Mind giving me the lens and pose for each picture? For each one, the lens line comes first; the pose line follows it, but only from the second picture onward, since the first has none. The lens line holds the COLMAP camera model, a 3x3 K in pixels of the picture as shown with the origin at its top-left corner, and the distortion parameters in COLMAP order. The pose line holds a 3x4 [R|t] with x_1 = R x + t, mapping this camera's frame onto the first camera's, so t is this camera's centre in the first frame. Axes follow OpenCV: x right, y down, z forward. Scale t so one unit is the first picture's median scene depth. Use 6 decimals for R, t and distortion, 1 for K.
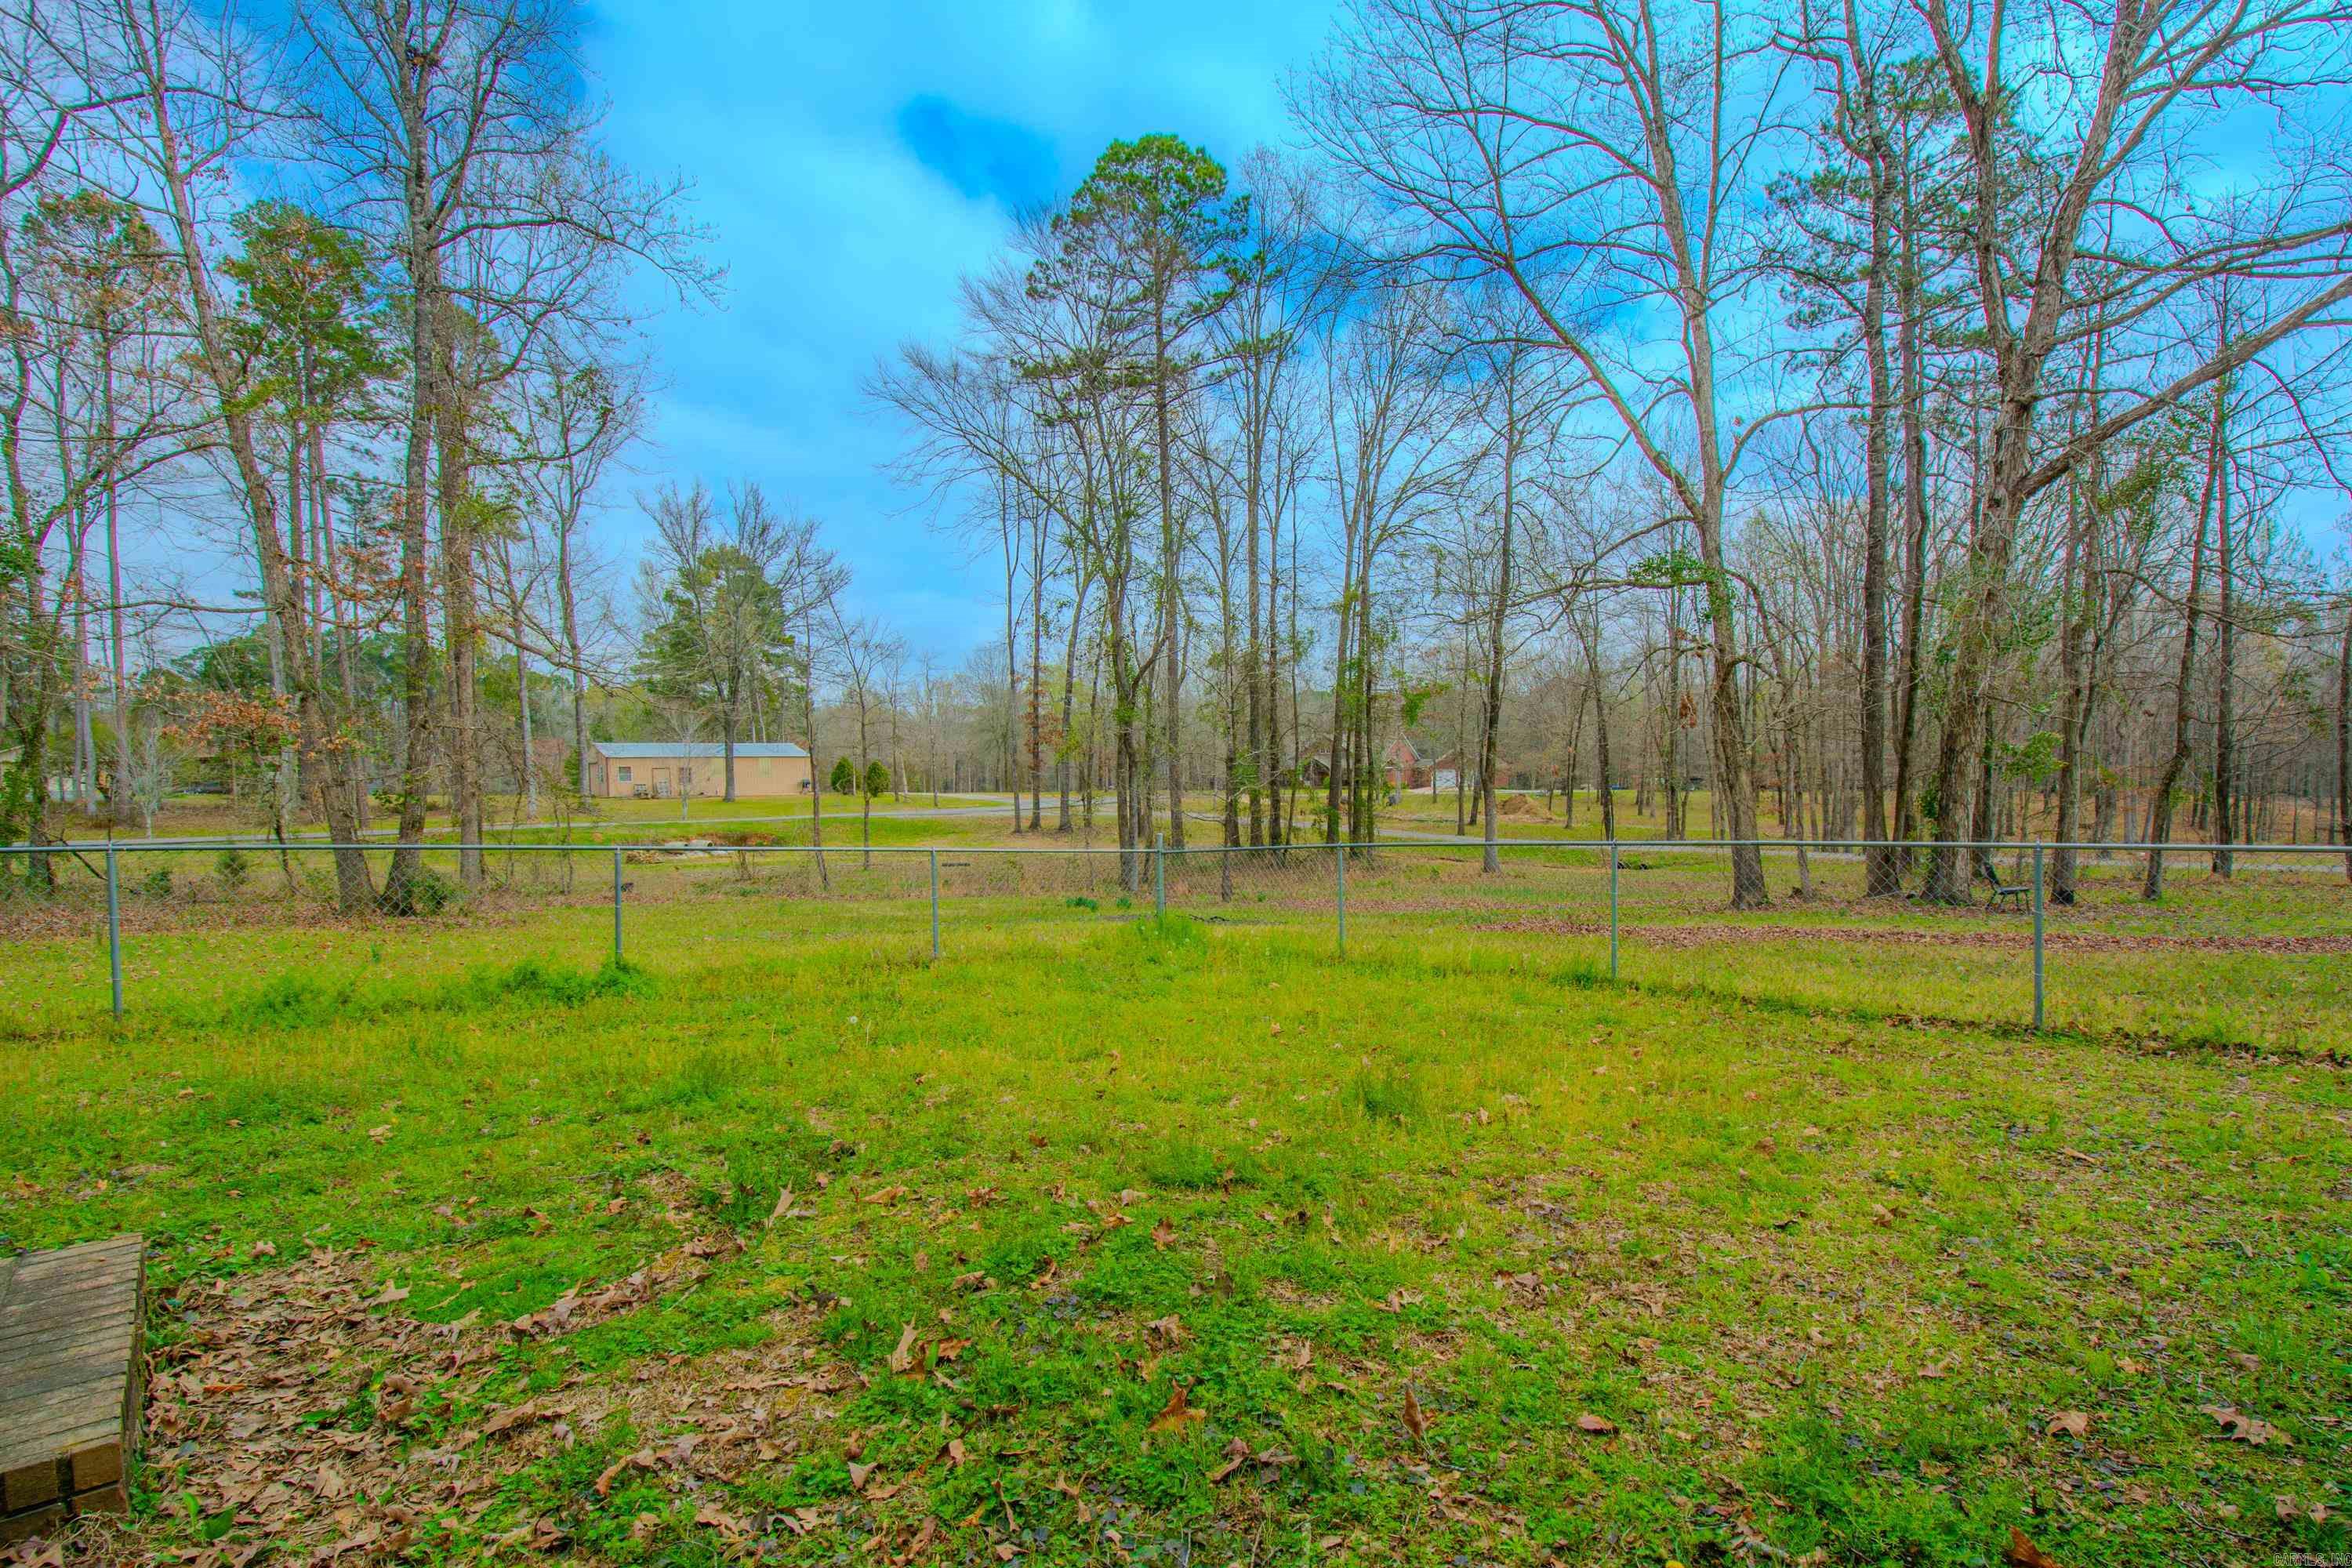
lens RADIAL K [[1139.6, 0, 1177.7], [0, 1139.6, 828.1], [0, 0, 1]] dist [0.001723, -0.001832]
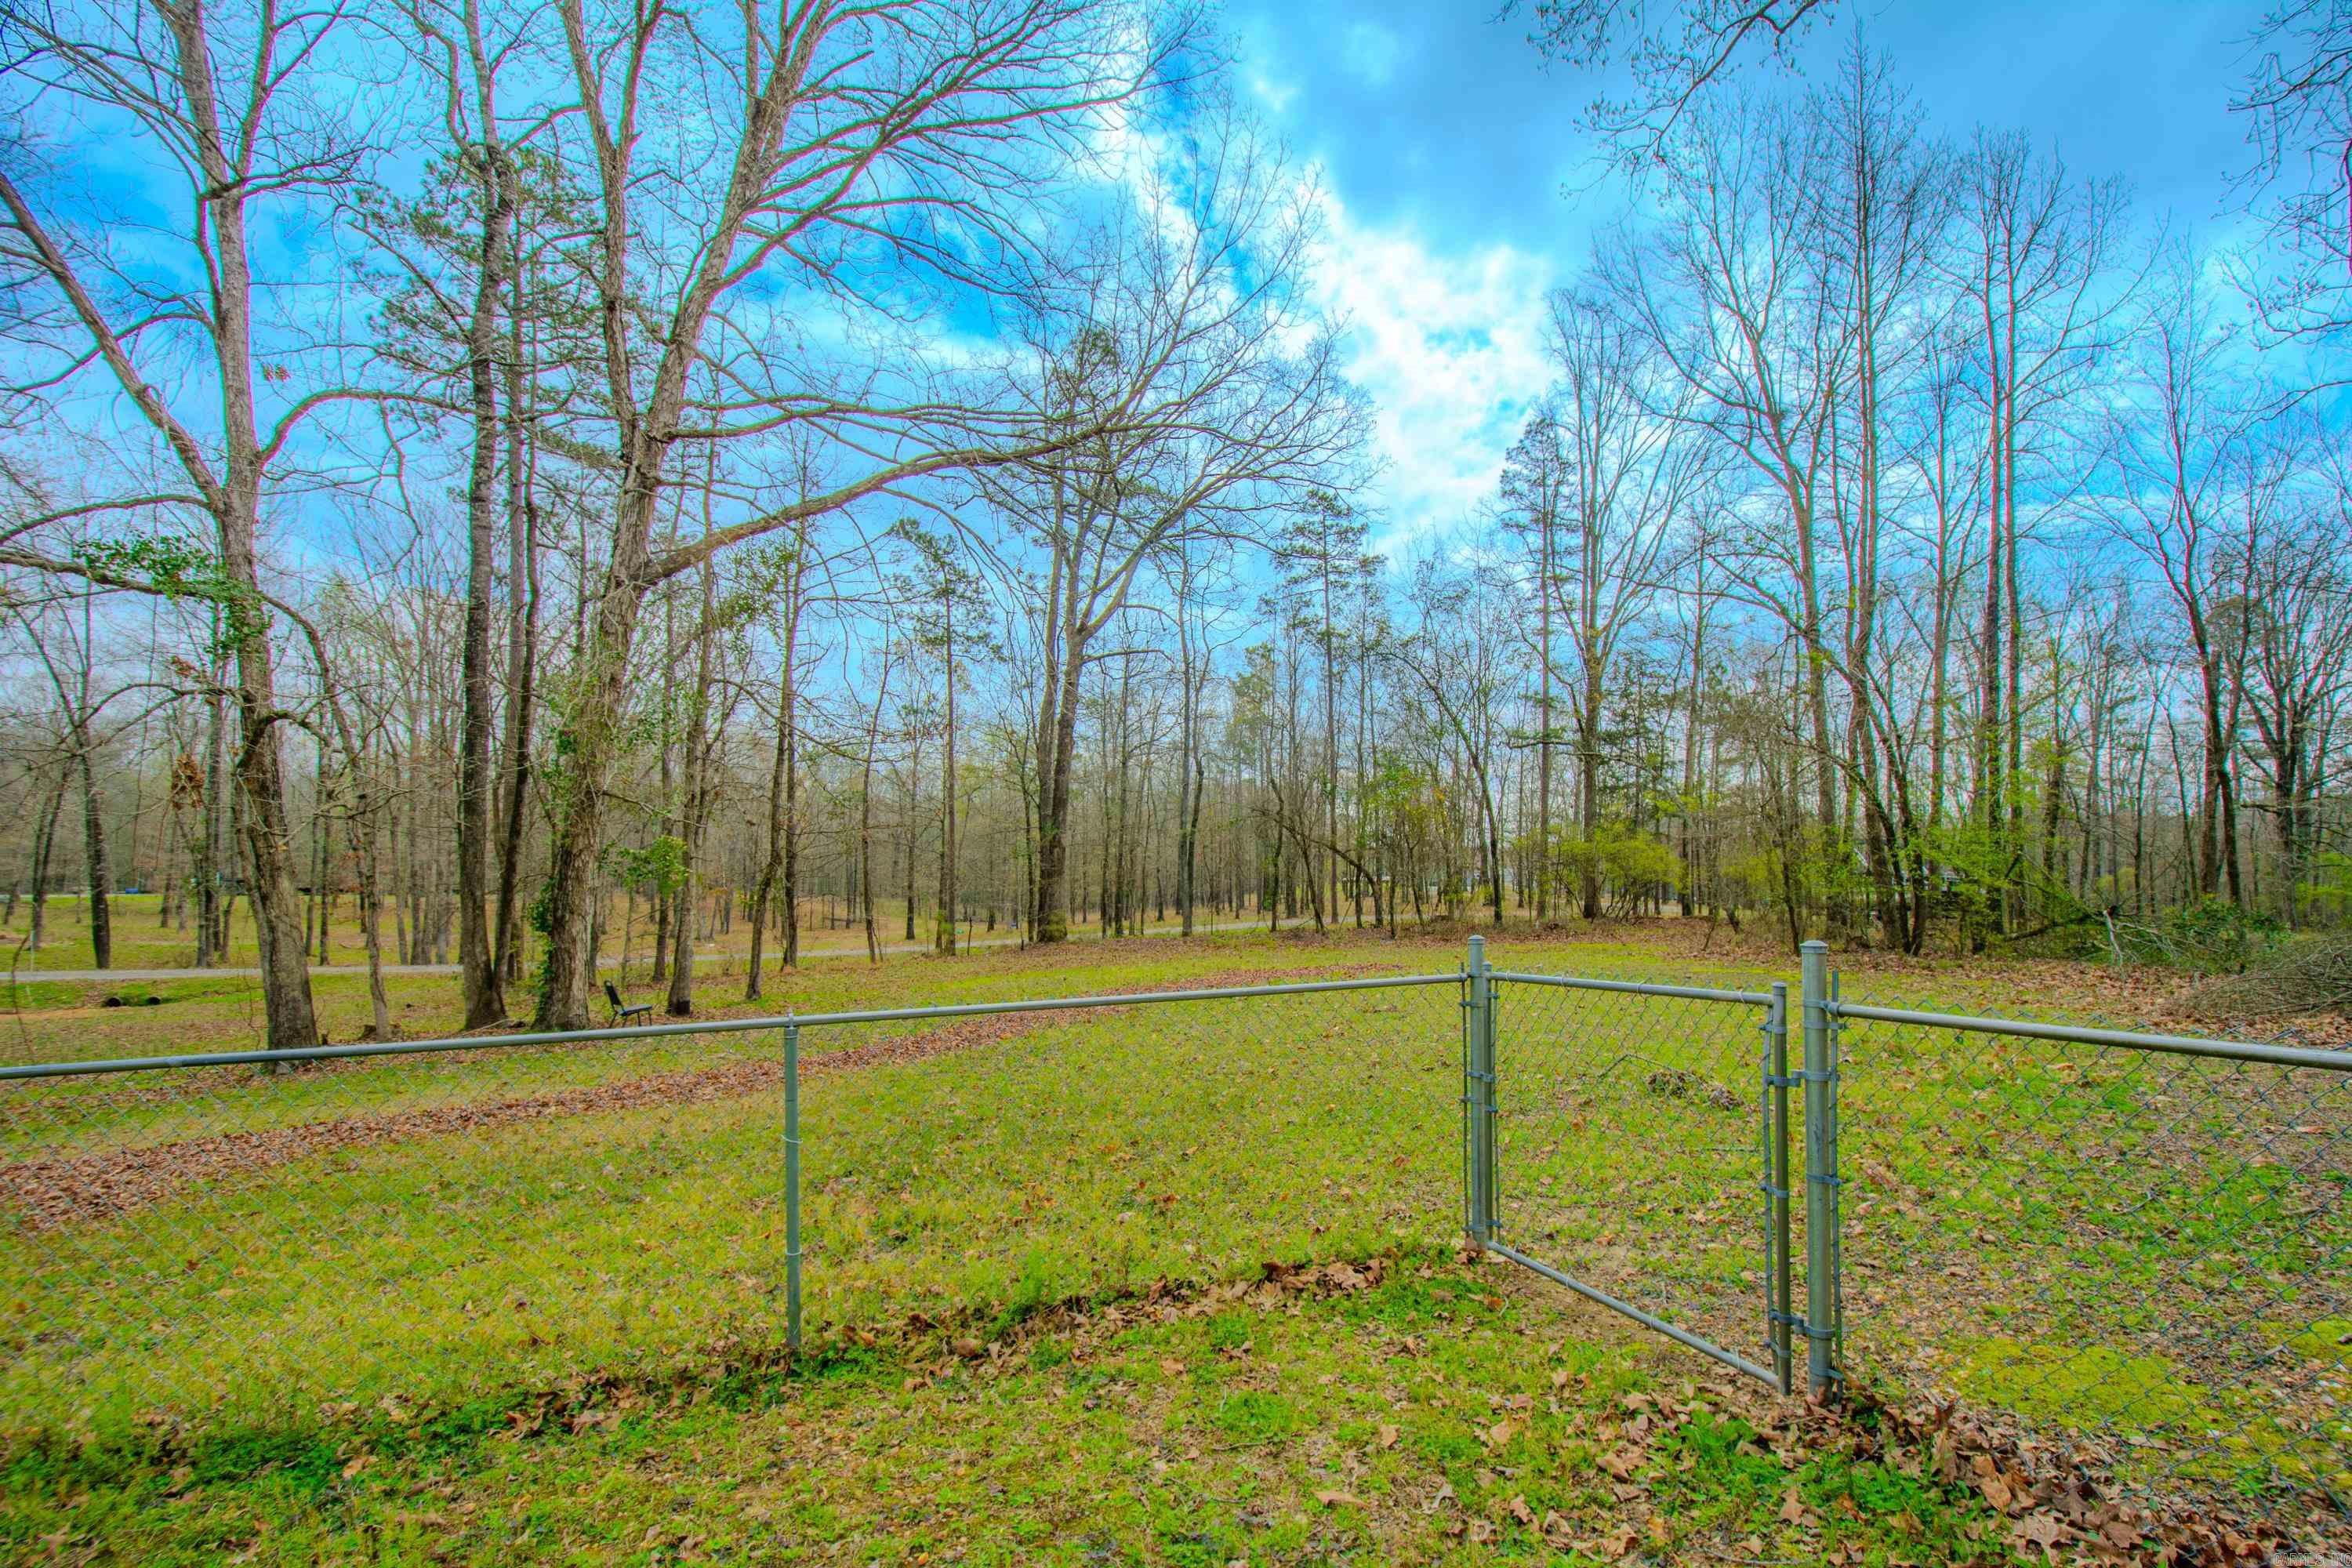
lens RADIAL K [[1060.2, 0, 1221.2], [0, 1060.2, 831.8], [0, 0, 1]] dist [0.000103, -0.009656]
pose [[0.394651, 0.043567, 0.917797, 0.075147], [0.037904, 0.997253, -0.063638, -0.007930], [-0.918049, 0.059903, 0.391916, 0.126345]]
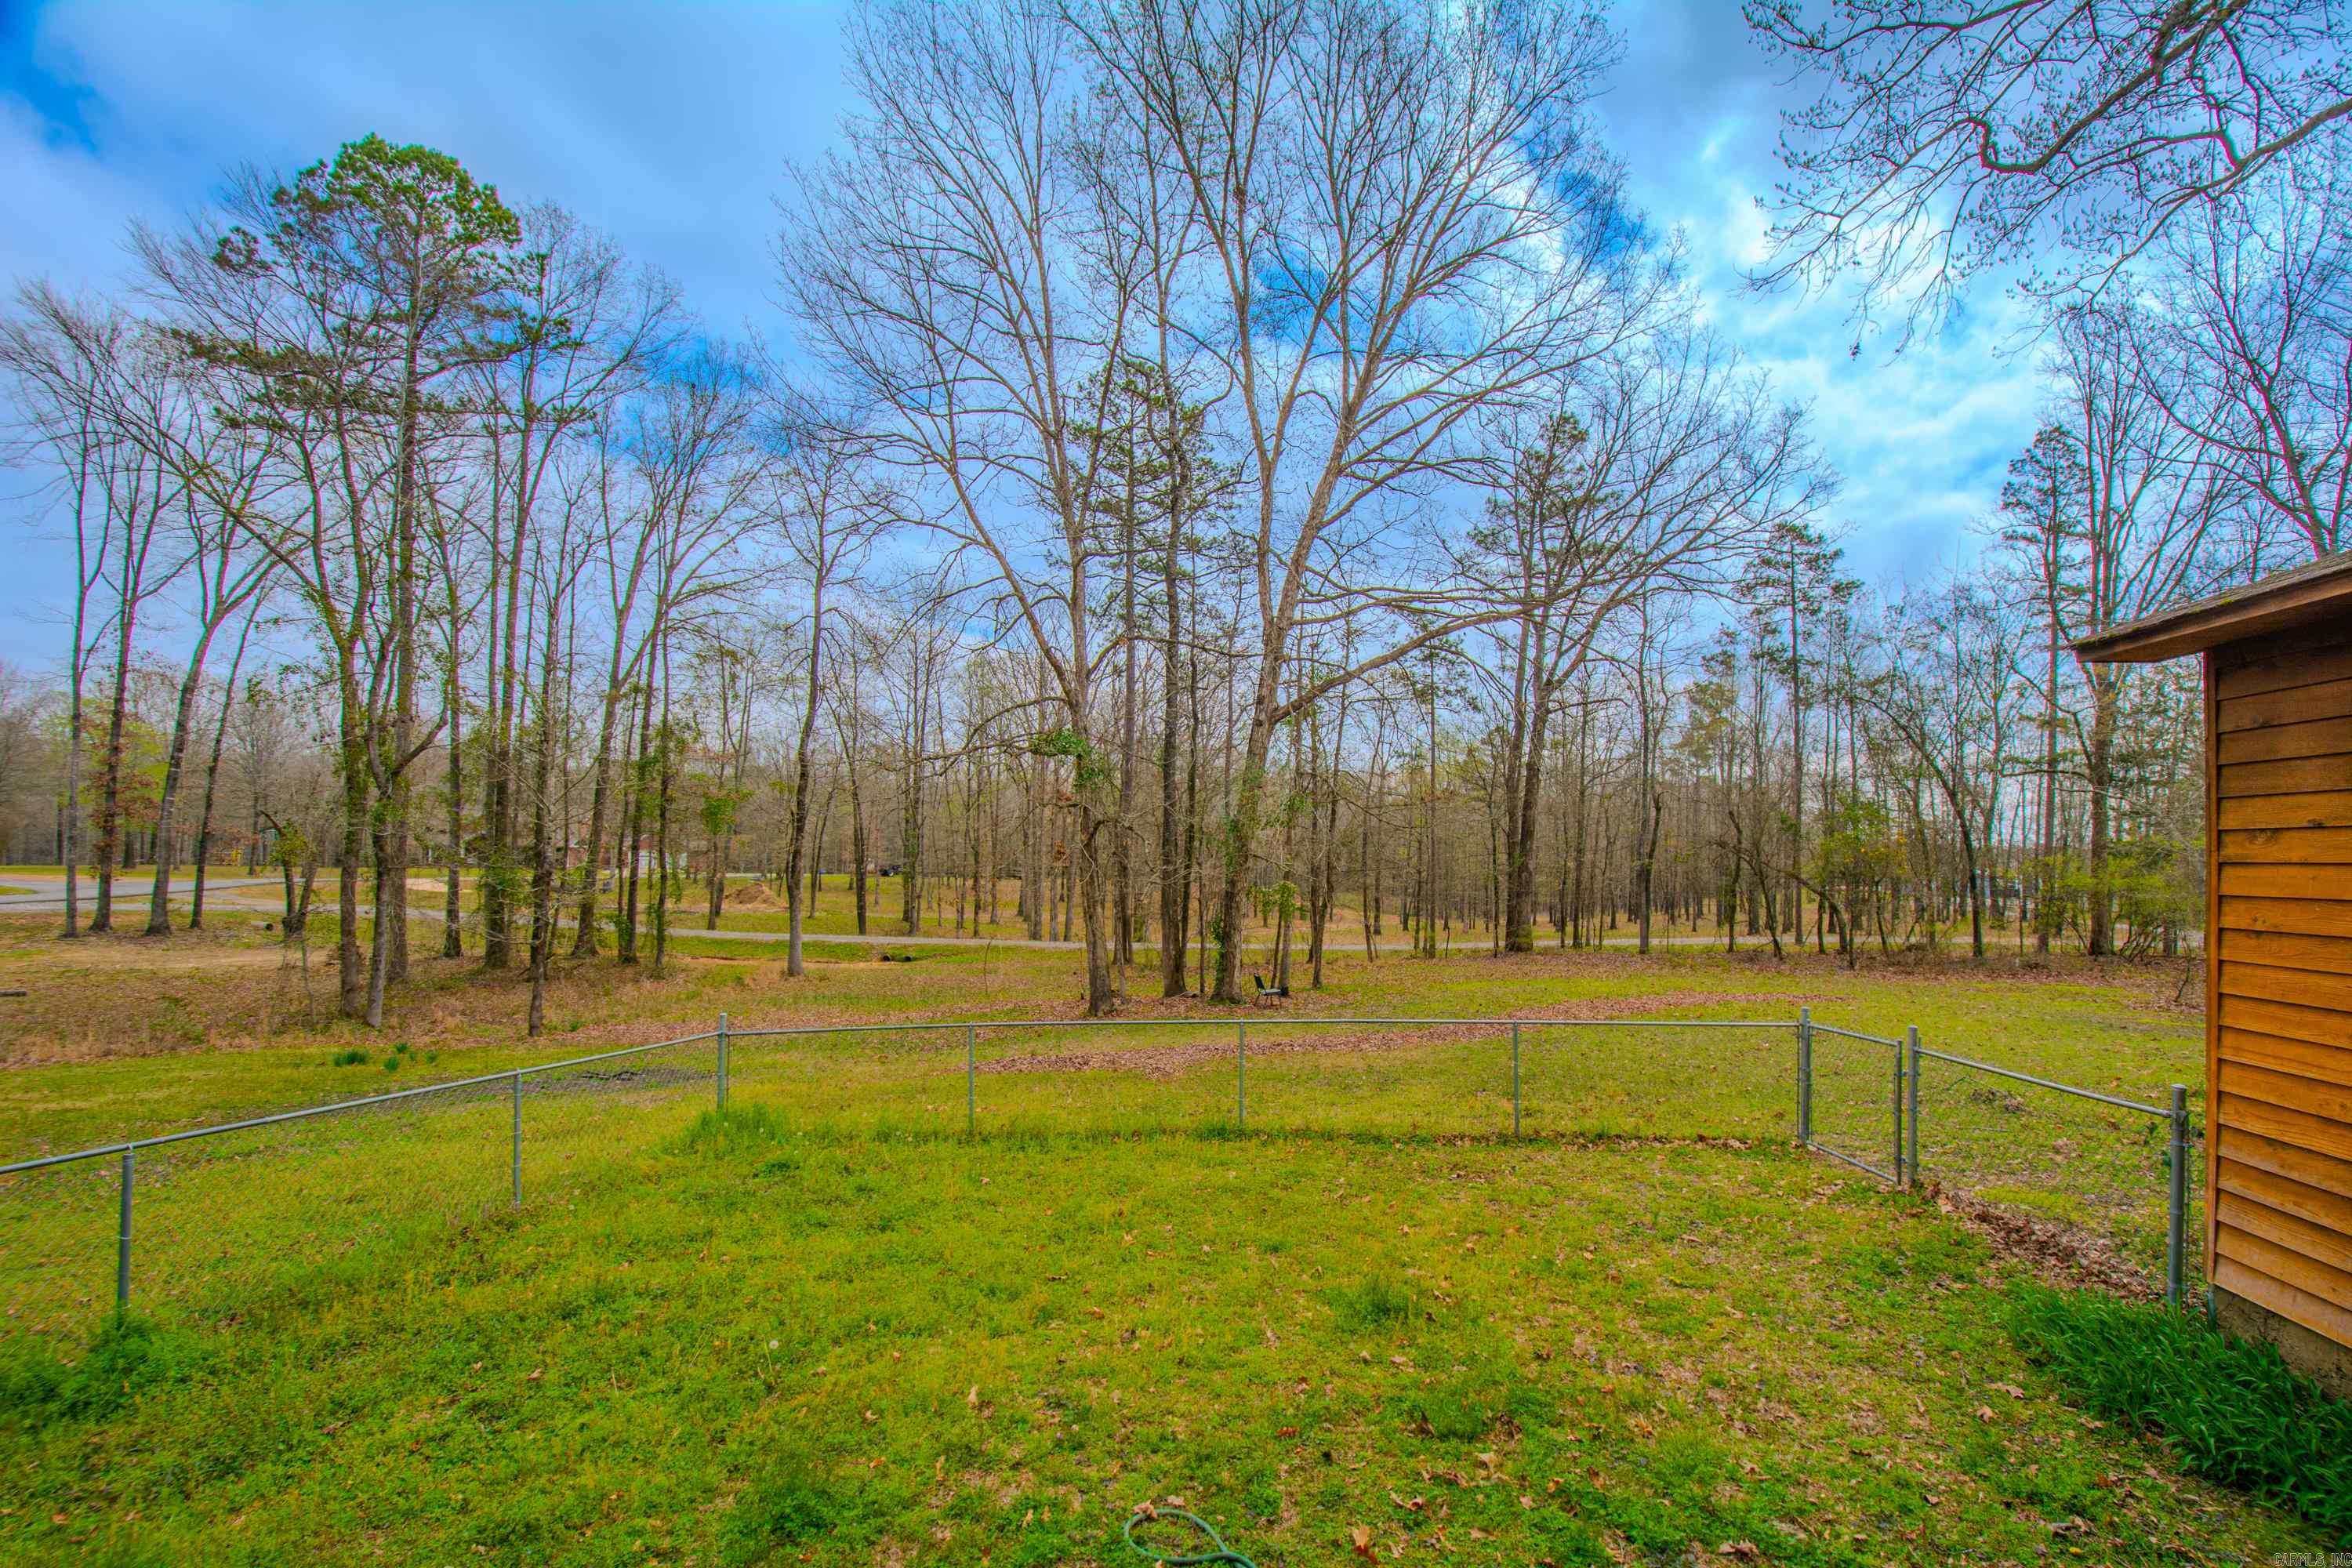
lens RADIAL K [[1060.2, 0, 1193.3], [0, 1060.2, 834.0], [0, 0, 1]] dist [0.000103, -0.009656]
pose [[0.739952, 0.036877, 0.671648, -0.130944], [0.004402, 0.998209, -0.059656, -0.035325], [-0.672646, 0.047099, 0.738464, 0.038336]]
